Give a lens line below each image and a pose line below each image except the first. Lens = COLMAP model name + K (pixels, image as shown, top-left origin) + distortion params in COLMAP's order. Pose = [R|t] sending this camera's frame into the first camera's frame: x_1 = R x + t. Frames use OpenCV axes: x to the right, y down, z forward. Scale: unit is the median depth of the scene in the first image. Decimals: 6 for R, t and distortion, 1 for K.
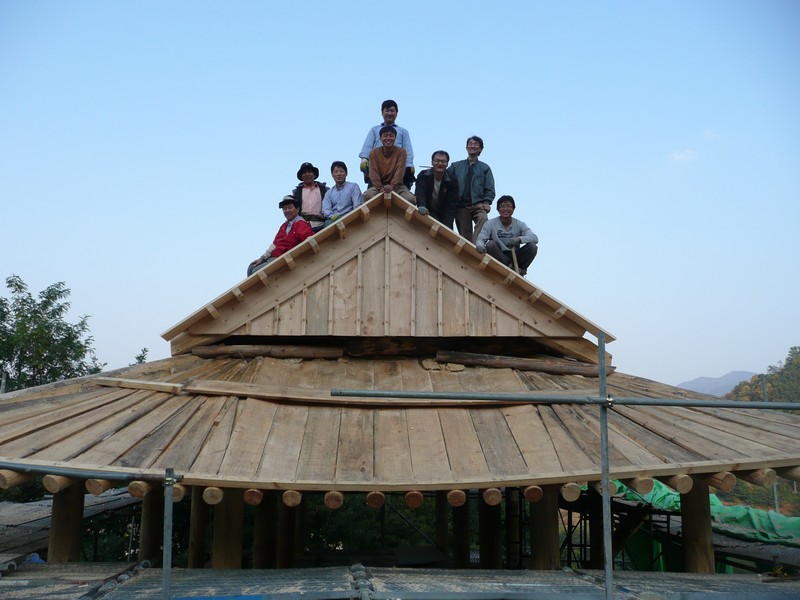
lens RADIAL K [[663.9, 0, 400.0], [0, 663.9, 300.0], [0, 0, 1]] dist [-0.030408, 0.001429]
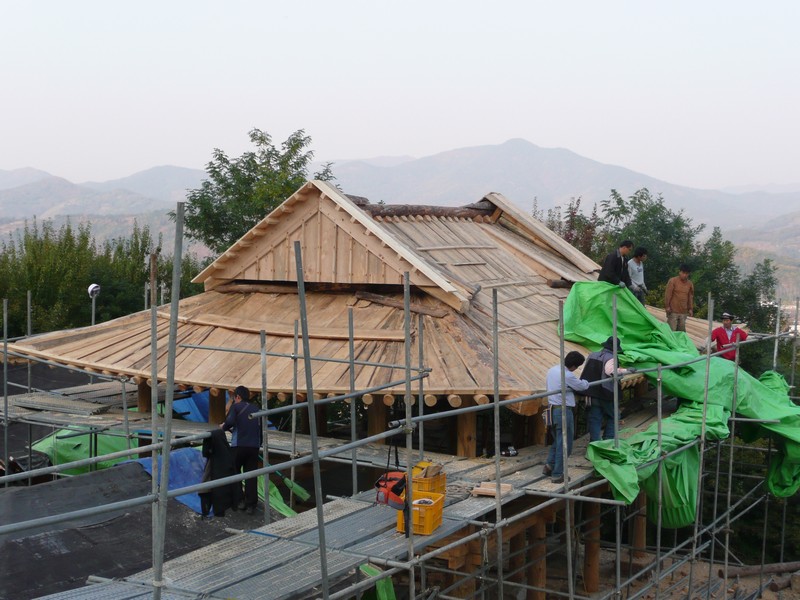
lens RADIAL K [[1153.3, 0, 400.0], [0, 1153.3, 300.0], [0, 0, 1]] dist [-0.000861, -0.044185]
pose [[0.845784, 0.038989, -0.532098, 1.459399], [0.098964, 0.968554, 0.228276, -0.461827], [0.524266, -0.245731, 0.815329, -0.964024]]
